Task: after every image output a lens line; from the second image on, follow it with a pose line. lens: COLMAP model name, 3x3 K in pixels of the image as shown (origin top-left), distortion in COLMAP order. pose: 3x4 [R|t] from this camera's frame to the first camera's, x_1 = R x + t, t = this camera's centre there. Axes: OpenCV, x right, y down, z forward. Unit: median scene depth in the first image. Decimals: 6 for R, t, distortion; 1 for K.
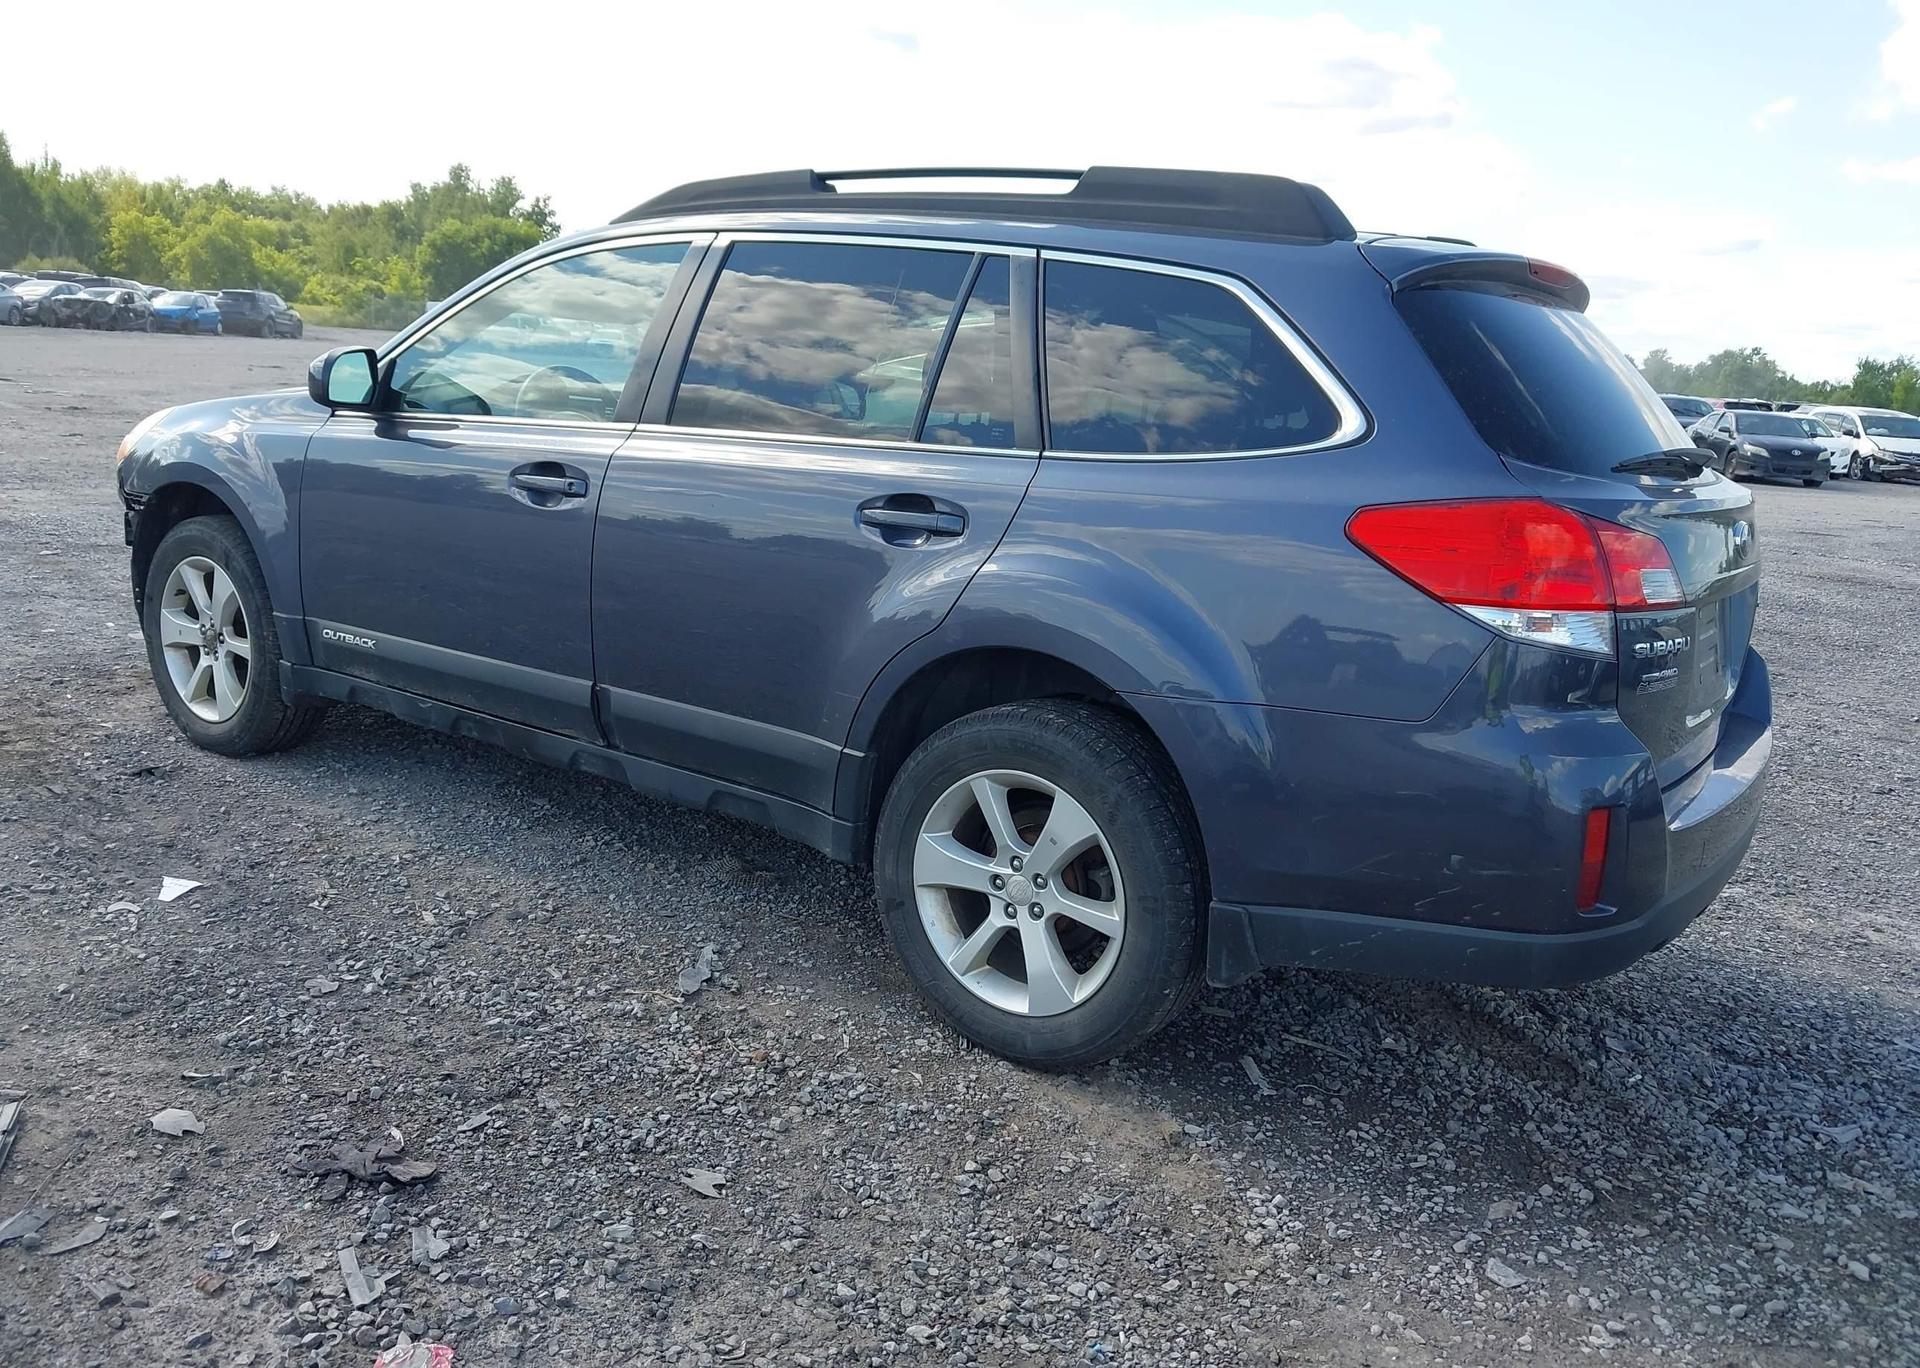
lens RADIAL K [[1574.4, 0, 917.1], [0, 1574.4, 691.0], [0, 0, 1]] dist [-0.001607, 0.004876]
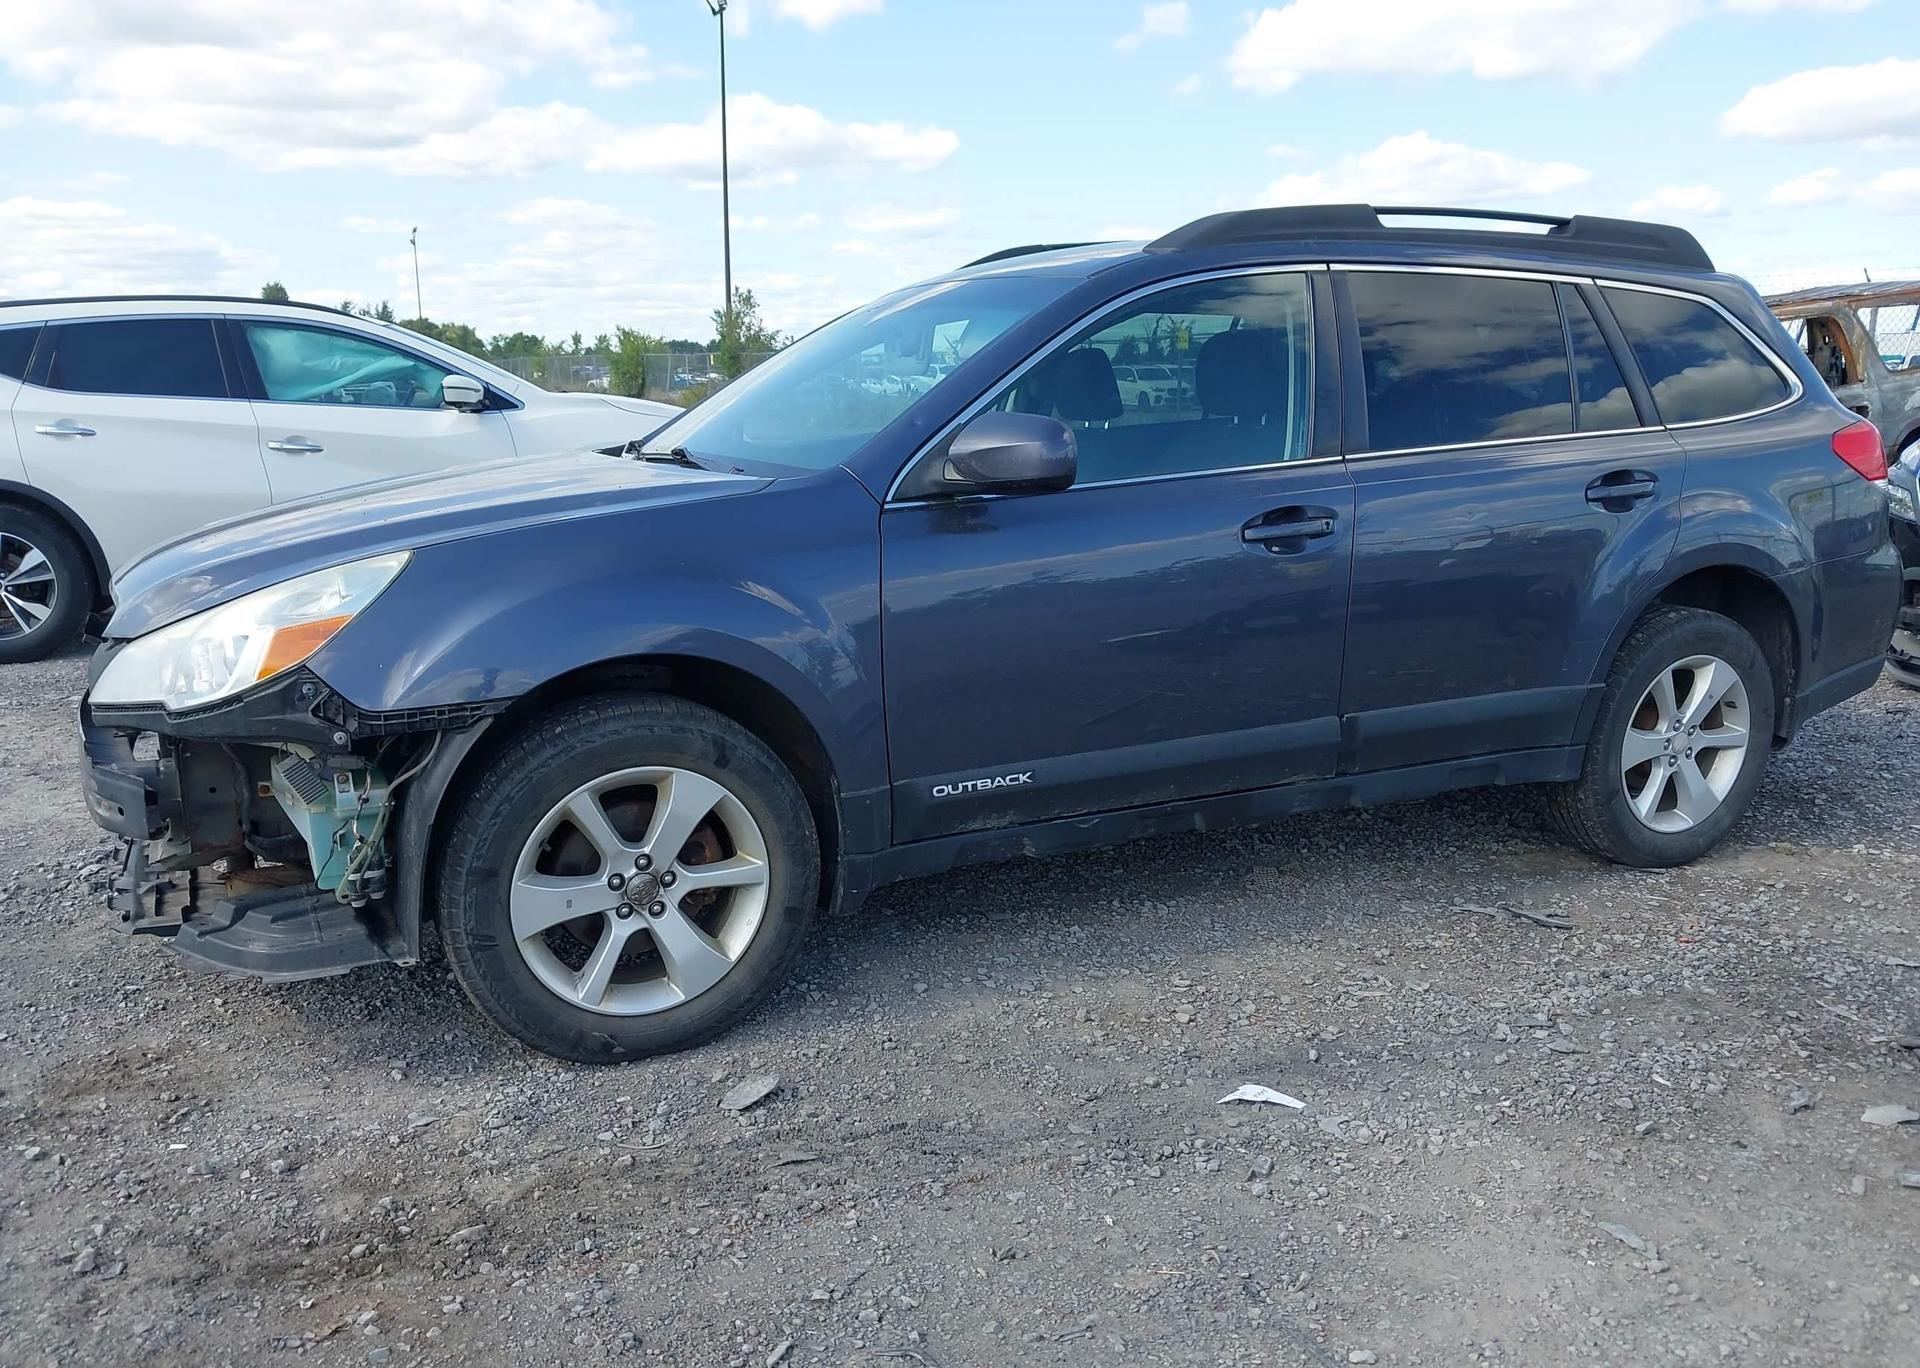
lens RADIAL K [[1586.3, 0, 960.0], [0, 1586.3, 684.0], [0, 0, 1]] dist [0.044779, -0.063884]
pose [[0.458239, -0.245395, 0.854282, -1.265825], [0.224598, 0.961910, 0.155836, -0.254933], [-0.859984, 0.120460, 0.495900, 0.755622]]
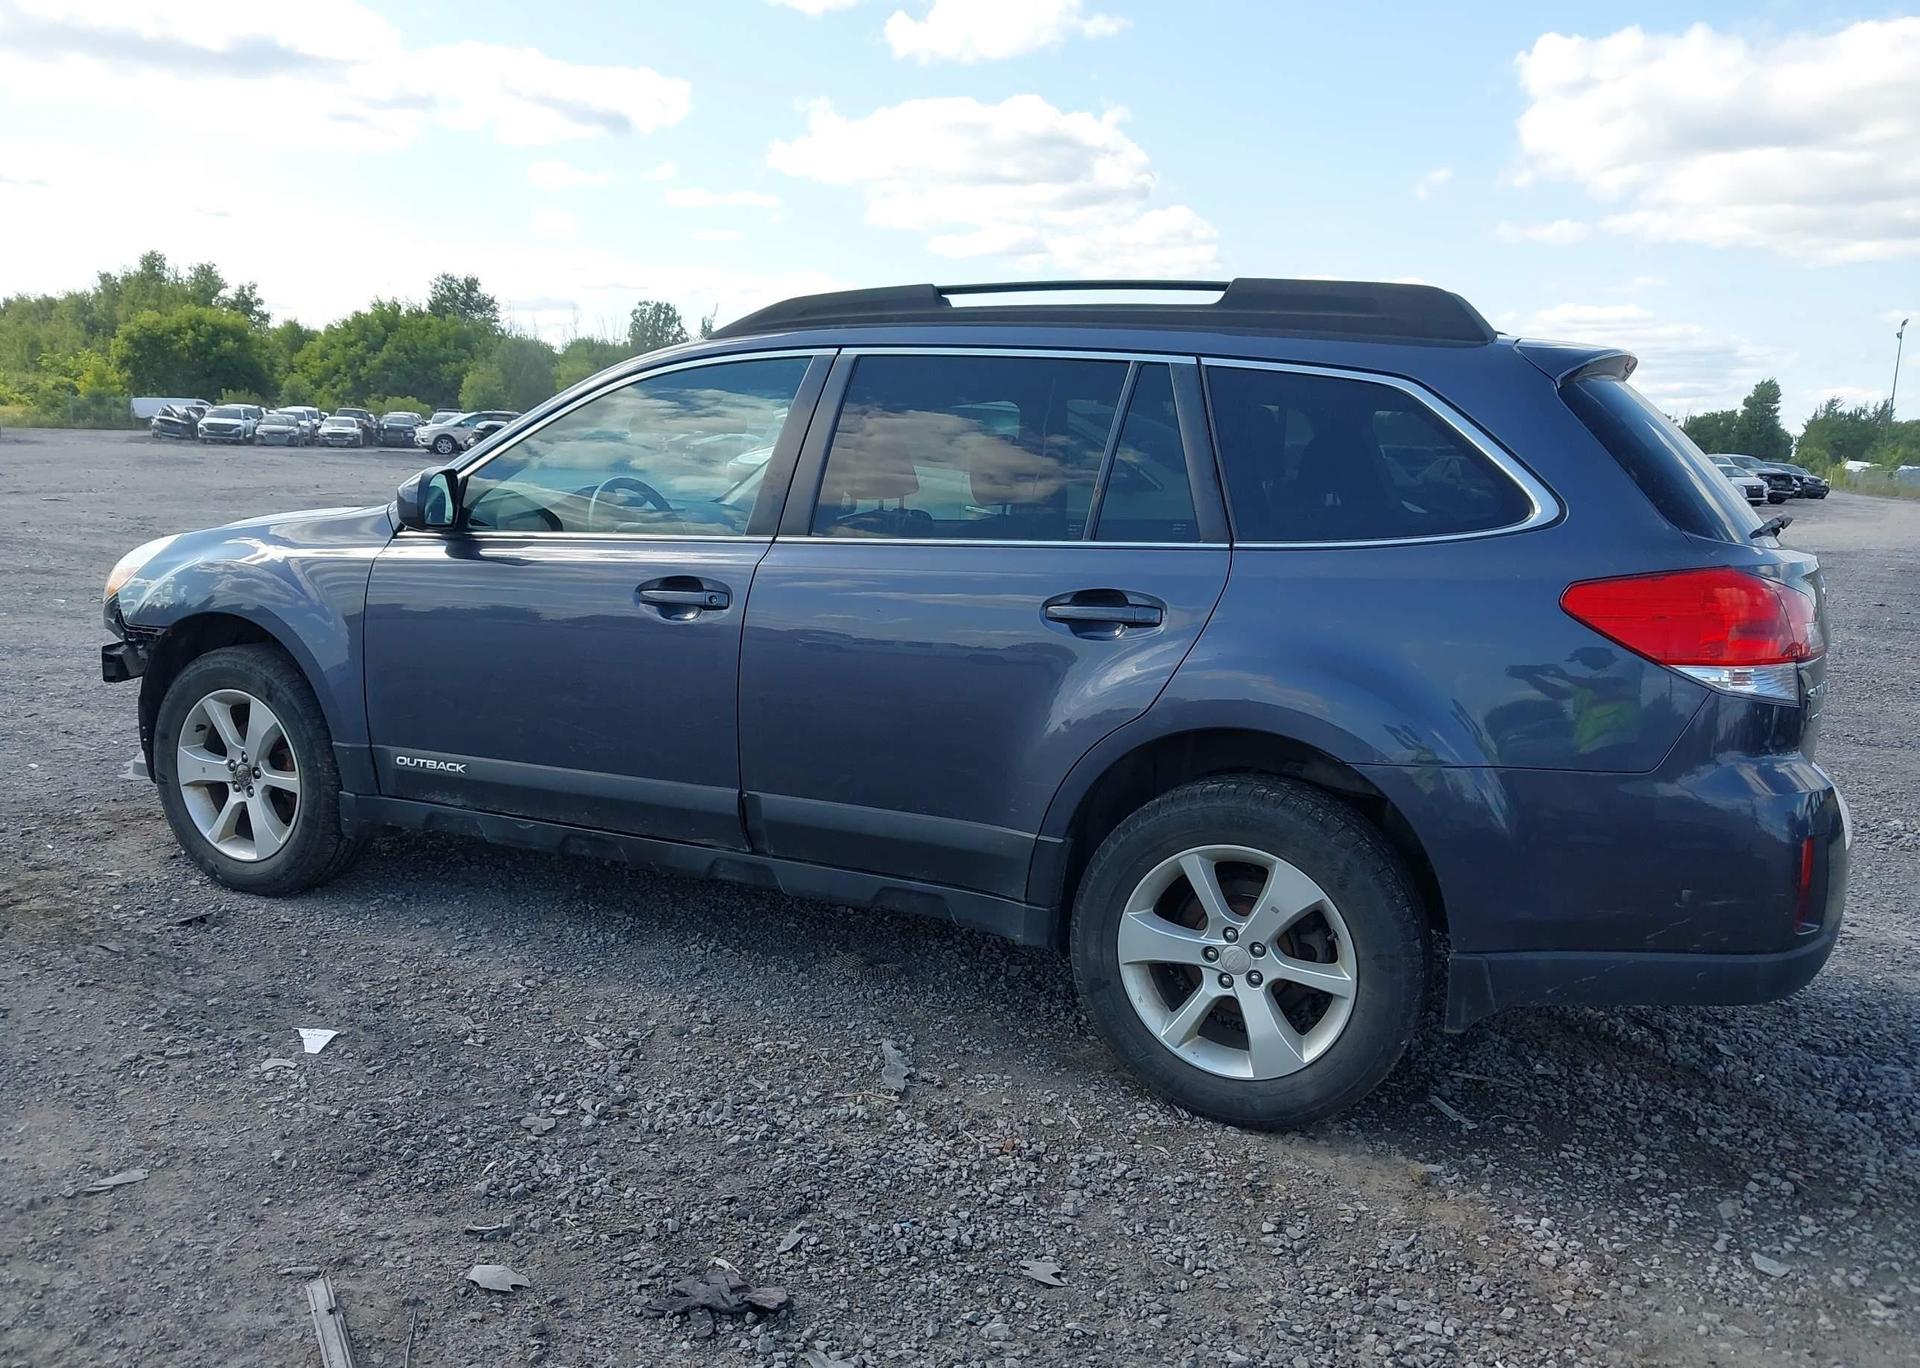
lens RADIAL K [[1574.4, 0, 917.1], [0, 1574.4, 691.0], [0, 0, 1]] dist [-0.001607, 0.004876]
pose [[0.984560, -0.064853, 0.162592, -0.270965], [0.071978, 0.996670, -0.038312, -0.024057], [-0.159566, 0.049424, 0.985949, -0.011891]]
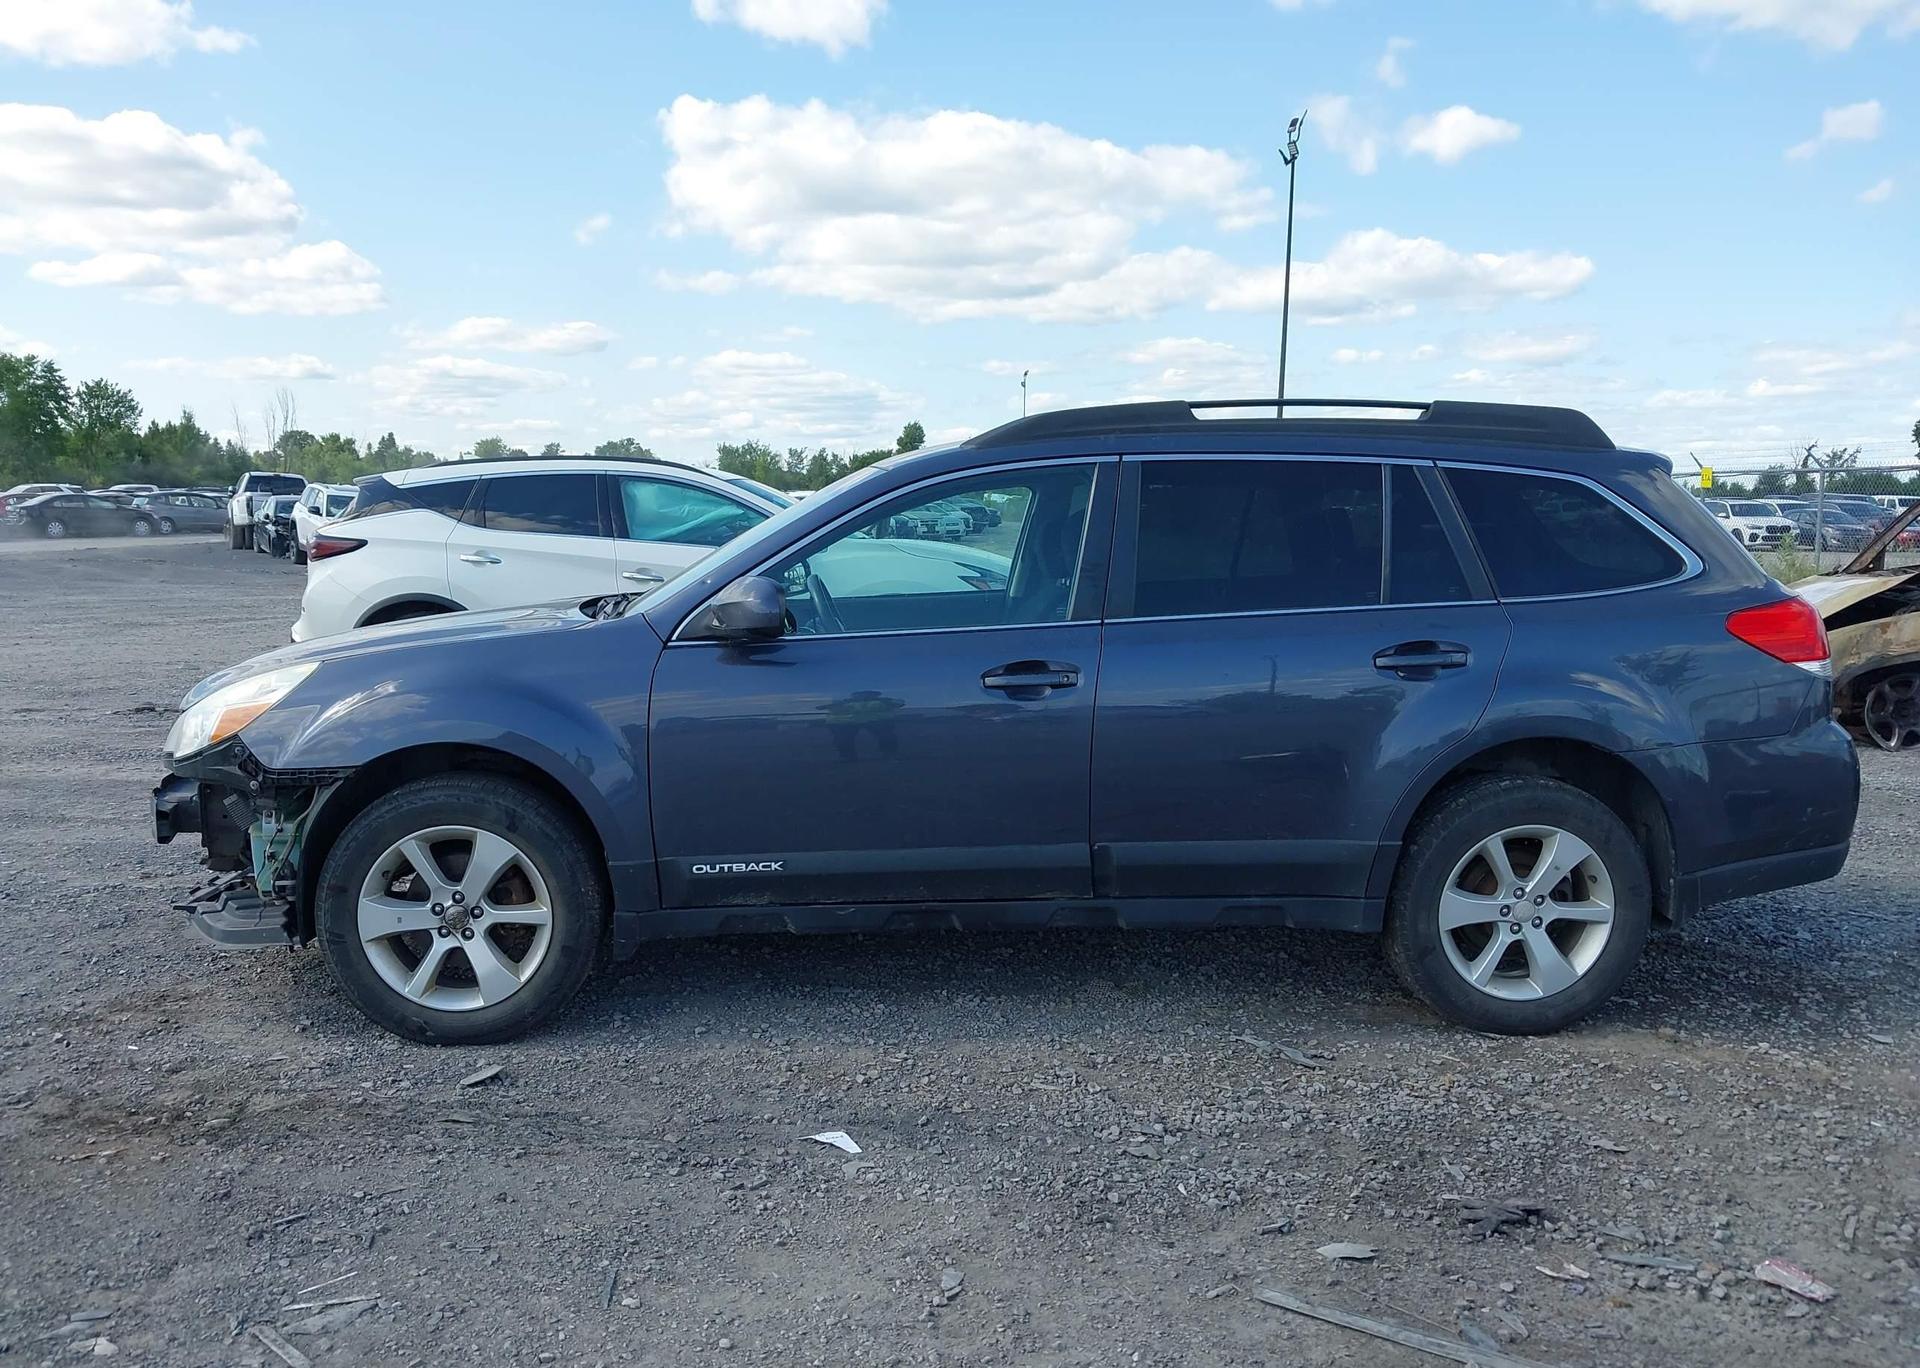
lens RADIAL K [[1624.2, 0, 946.6], [0, 1624.2, 674.2], [0, 0, 1]] dist [0.008215, -0.006048]
pose [[0.762520, -0.138095, 0.632055, -1.084670], [0.186627, 0.982375, -0.010514, -0.144053], [-0.619462, 0.125976, 0.774852, 0.153807]]
